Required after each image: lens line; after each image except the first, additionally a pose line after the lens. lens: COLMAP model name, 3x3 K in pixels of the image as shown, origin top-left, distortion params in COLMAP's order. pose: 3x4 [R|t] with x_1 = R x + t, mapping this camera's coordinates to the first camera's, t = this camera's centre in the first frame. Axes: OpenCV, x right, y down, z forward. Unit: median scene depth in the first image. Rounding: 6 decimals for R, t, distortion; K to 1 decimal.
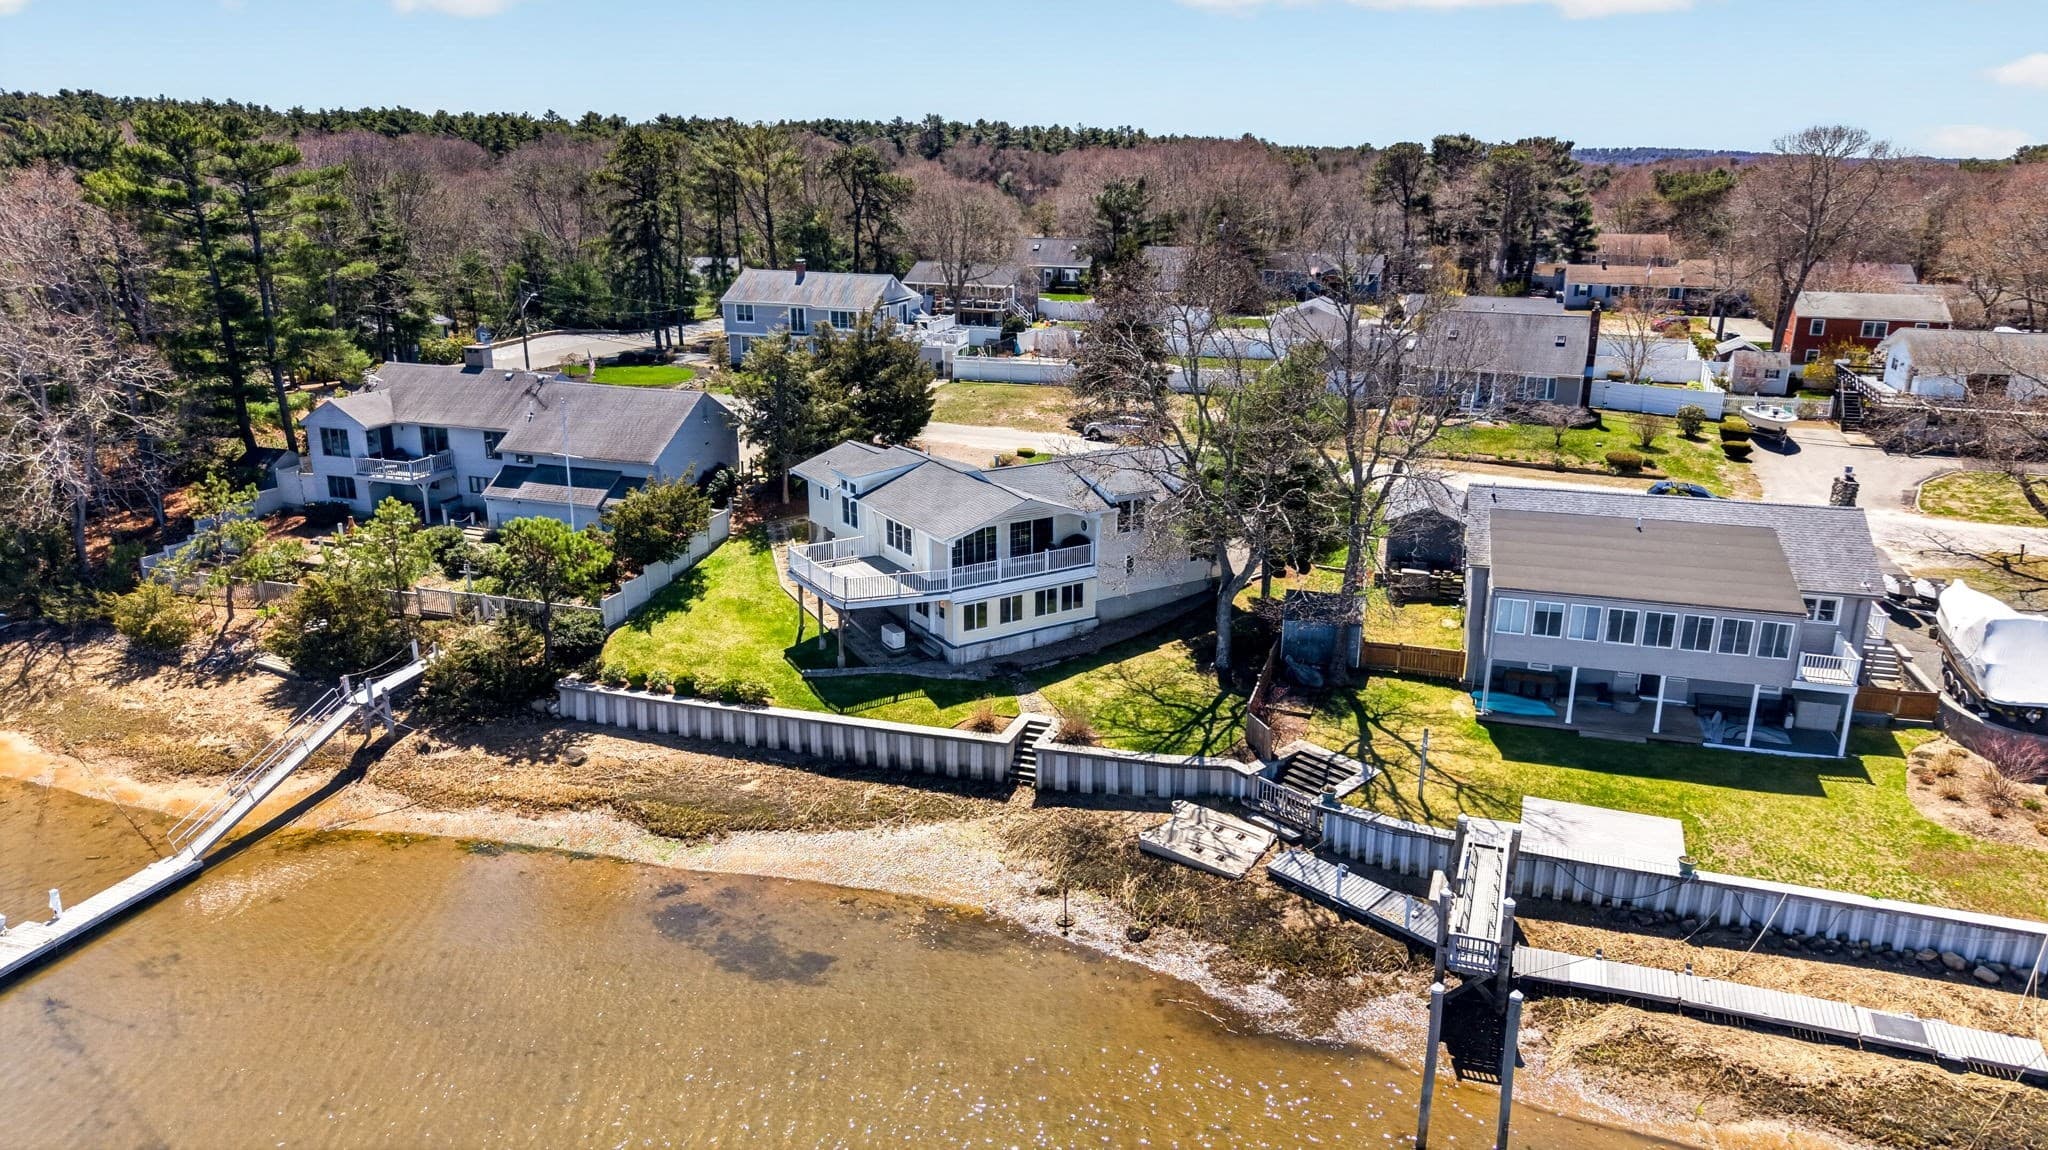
lens RADIAL K [[1348.2, 0, 1024.0], [0, 1348.2, 575.0], [0, 0, 1]] dist [0.042442, -0.043516]
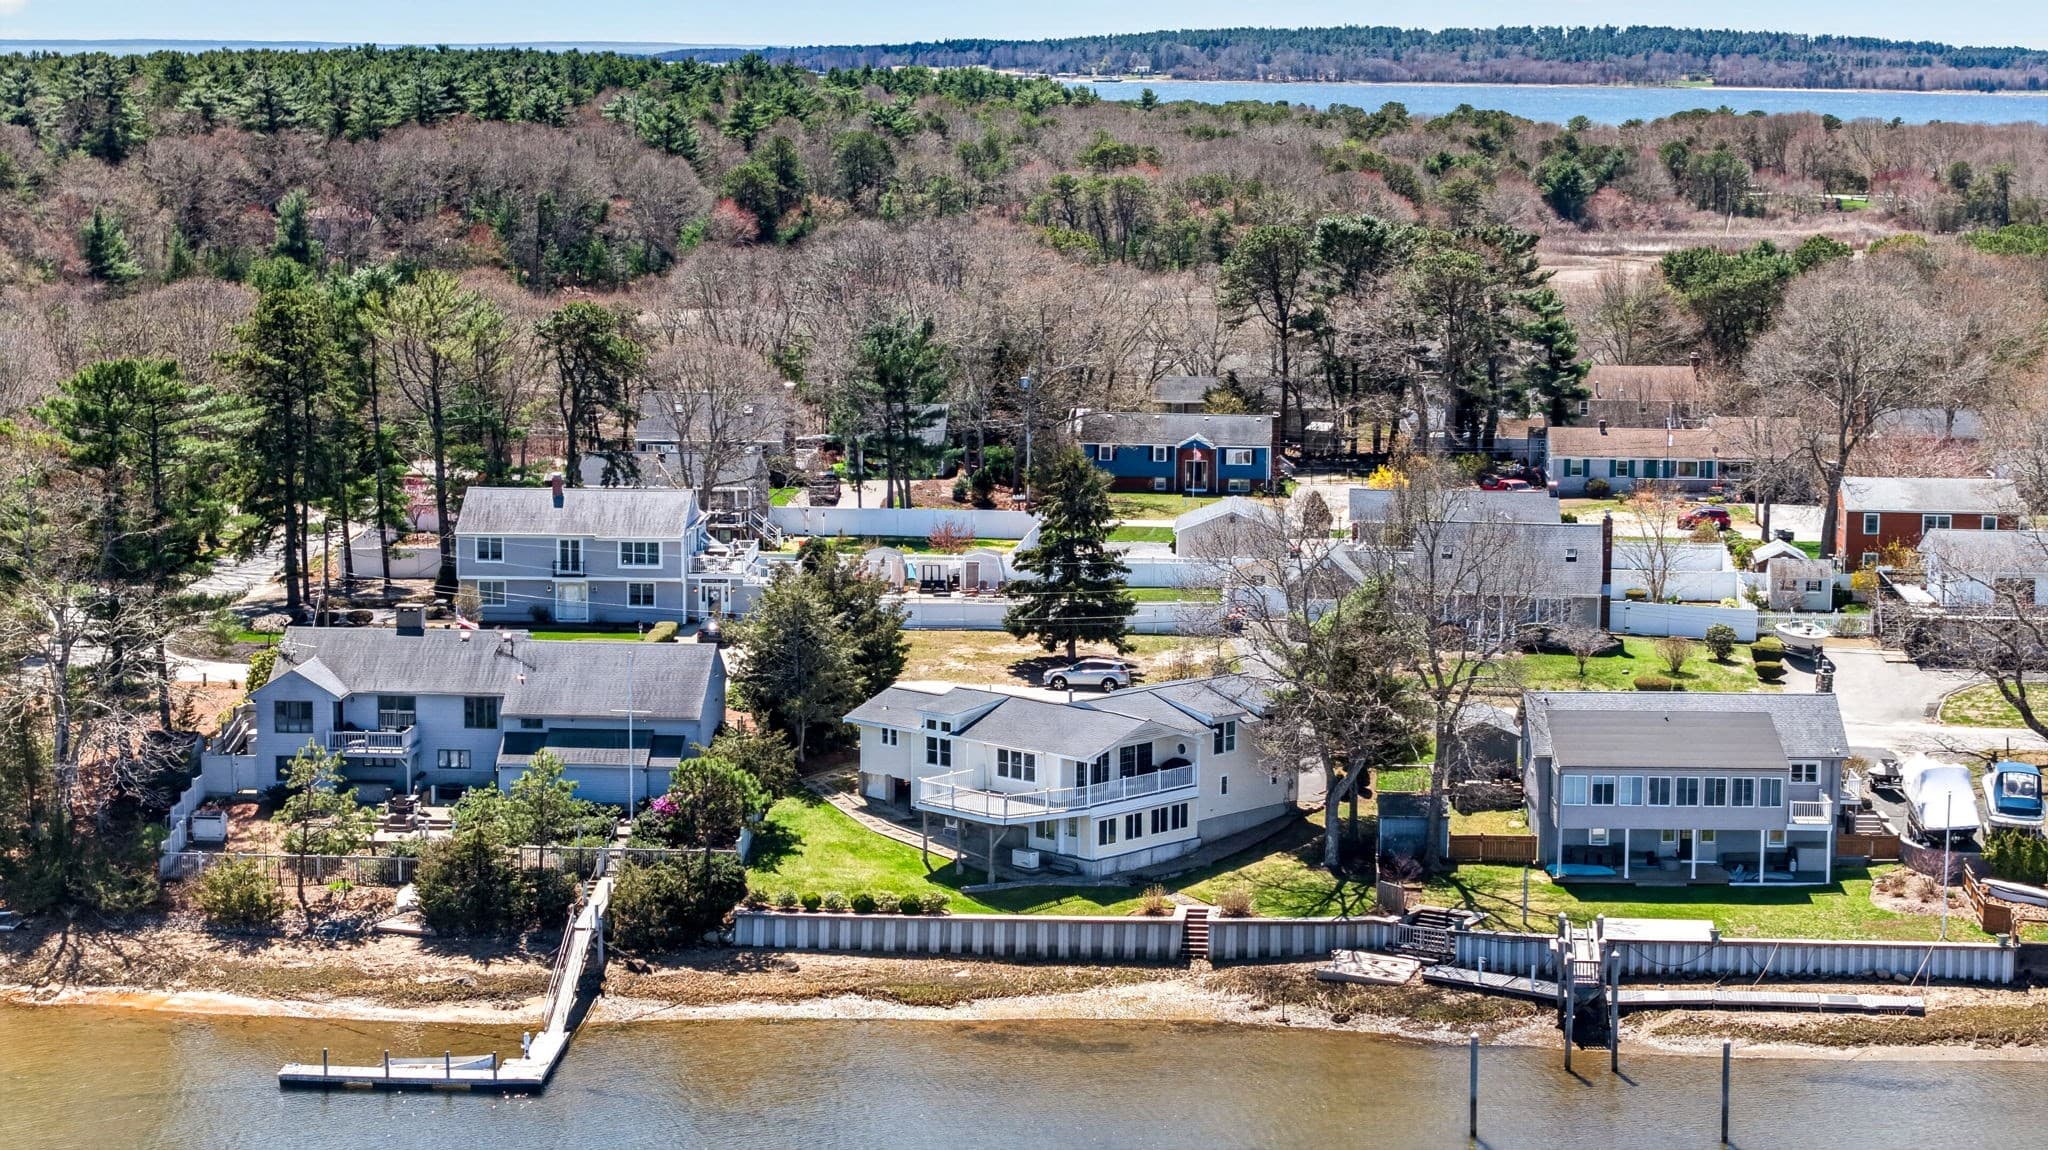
lens RADIAL K [[3916.0, 0, 1024.0], [0, 3916.0, 575.0], [0, 0, 1]] dist [-0.154563, 0.038066]
pose [[0.967988, -0.033638, 0.248731, -0.862774], [0.073946, 0.985216, -0.154539, 0.304175], [-0.239855, 0.167985, 0.956164, -1.982510]]
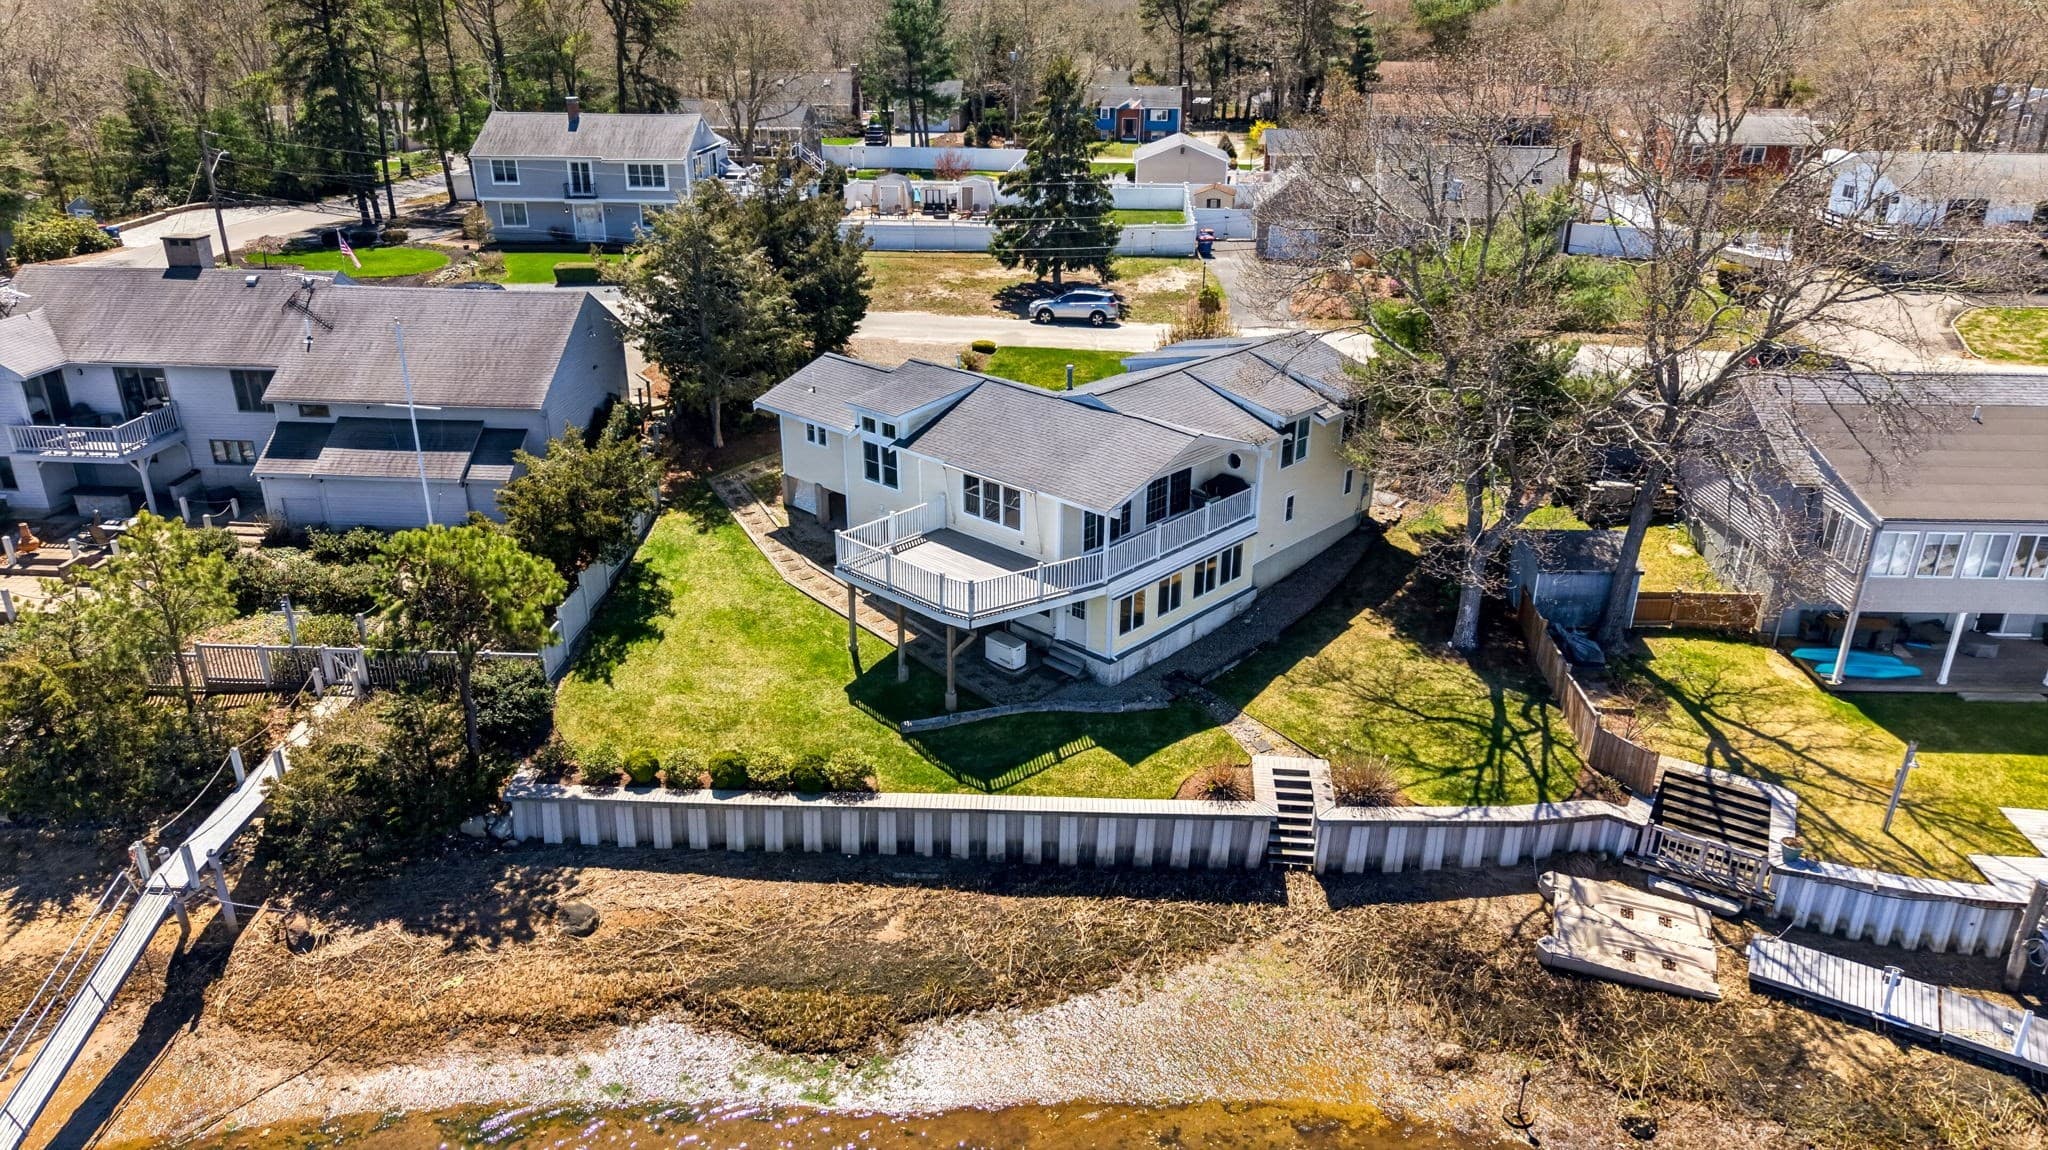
lens RADIAL K [[1348.2, 0, 1024.0], [0, 1348.2, 575.0], [0, 0, 1]] dist [0.042442, -0.043516]
pose [[0.966683, -0.099435, 0.235876, -0.249150], [0.073875, 0.990633, 0.114846, -0.071029], [-0.245086, -0.093595, 0.964973, 0.348969]]
